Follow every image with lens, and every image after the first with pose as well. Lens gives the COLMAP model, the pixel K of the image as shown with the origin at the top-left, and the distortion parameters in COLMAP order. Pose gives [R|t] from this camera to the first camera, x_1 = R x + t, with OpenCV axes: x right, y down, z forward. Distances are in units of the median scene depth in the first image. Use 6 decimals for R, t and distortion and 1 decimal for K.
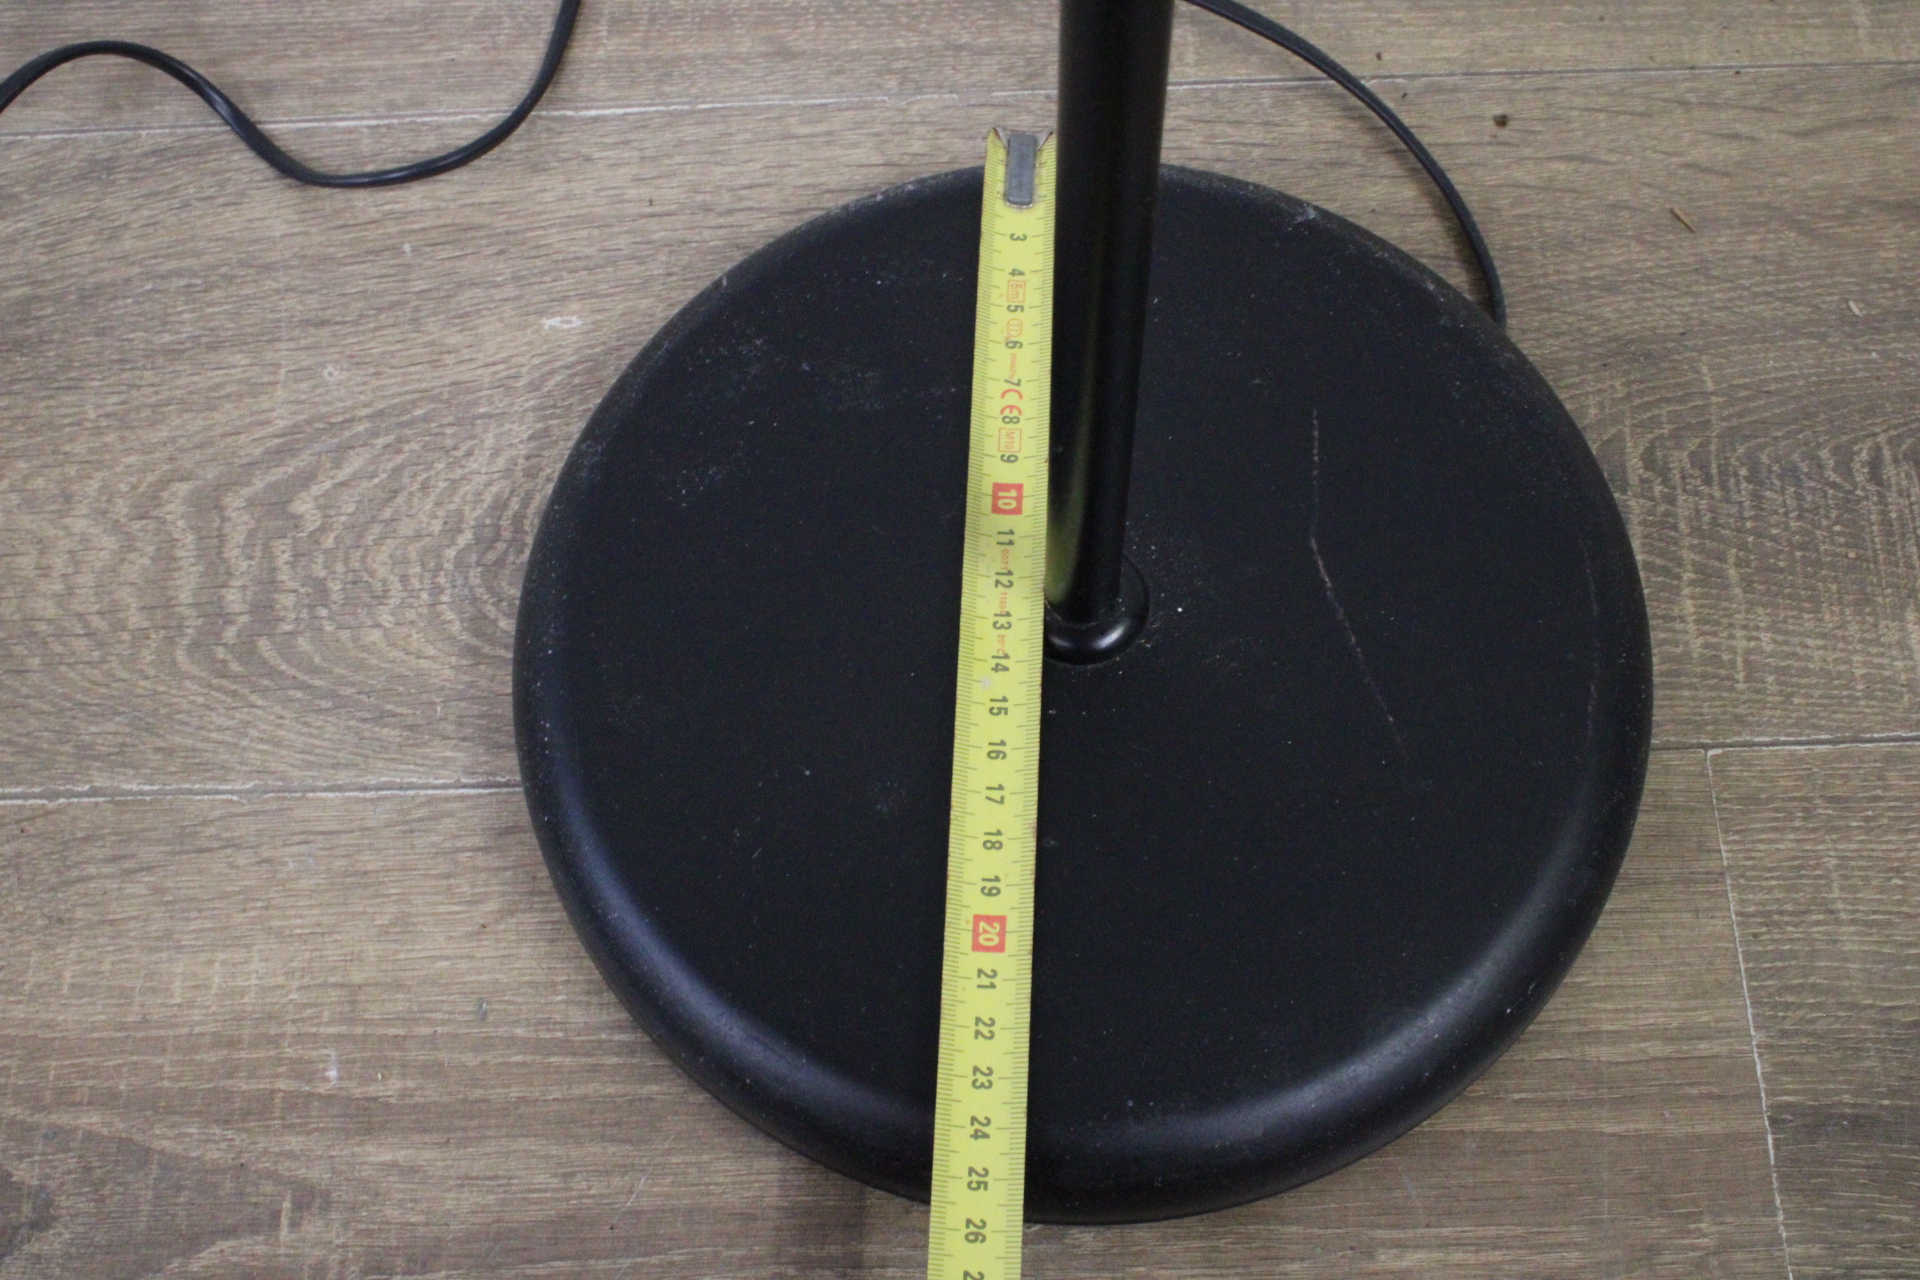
lens RADIAL K [[2143.9, 0, 948.1], [0, 2143.9, 638.1], [0, 0, 1]] dist [-0.094126, 0.000000]
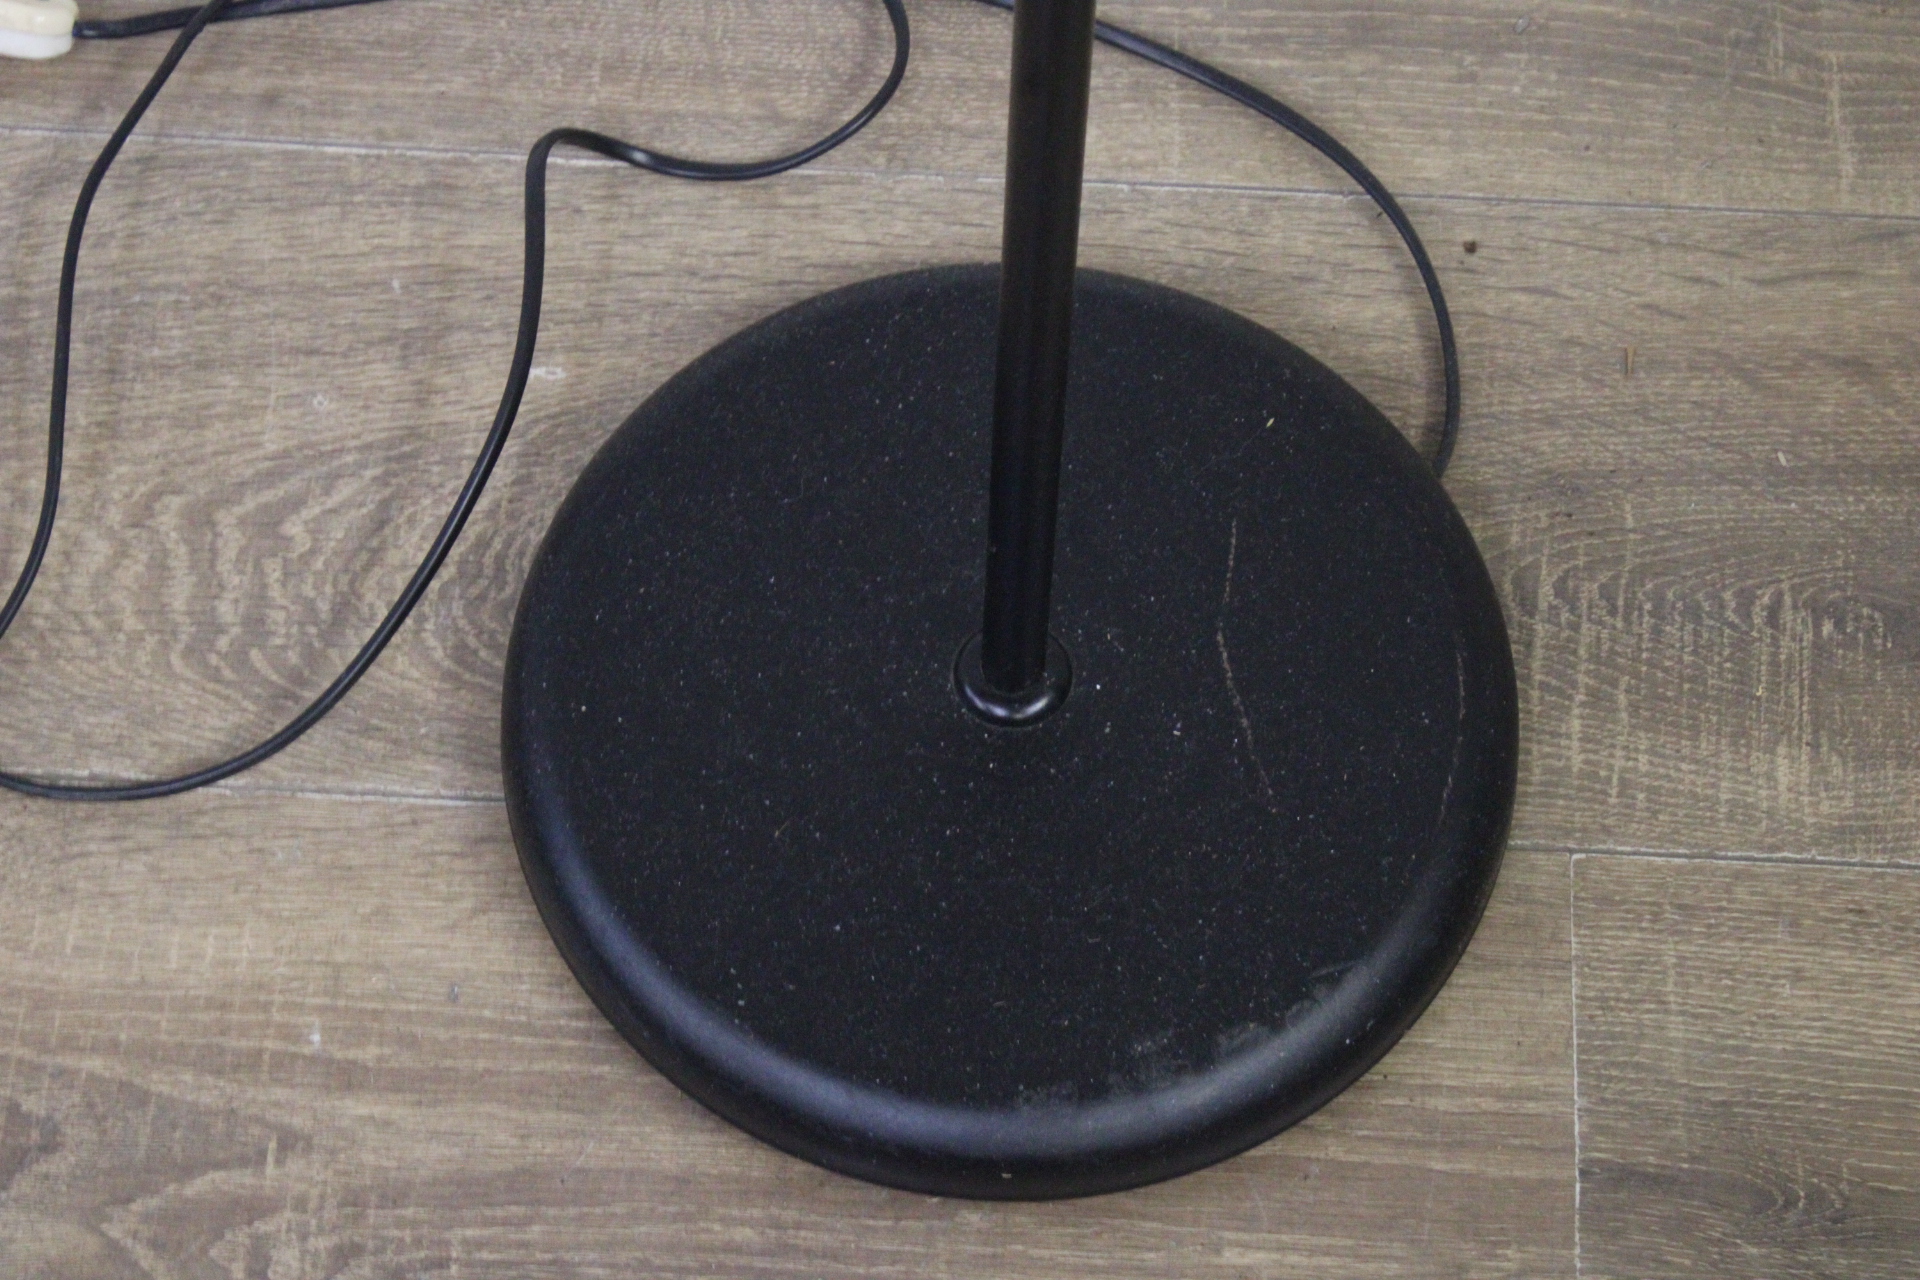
lens RADIAL K [[4907.5, 0, 962.9], [0, 4907.5, 640.1], [0, 0, 1]] dist [-0.171272, 0.000000]
pose [[0.996480, 0.080944, 0.021828, -0.021596], [-0.079785, 0.995580, -0.049545, 0.089040], [-0.025741, 0.047629, 0.998533, -1.468827]]
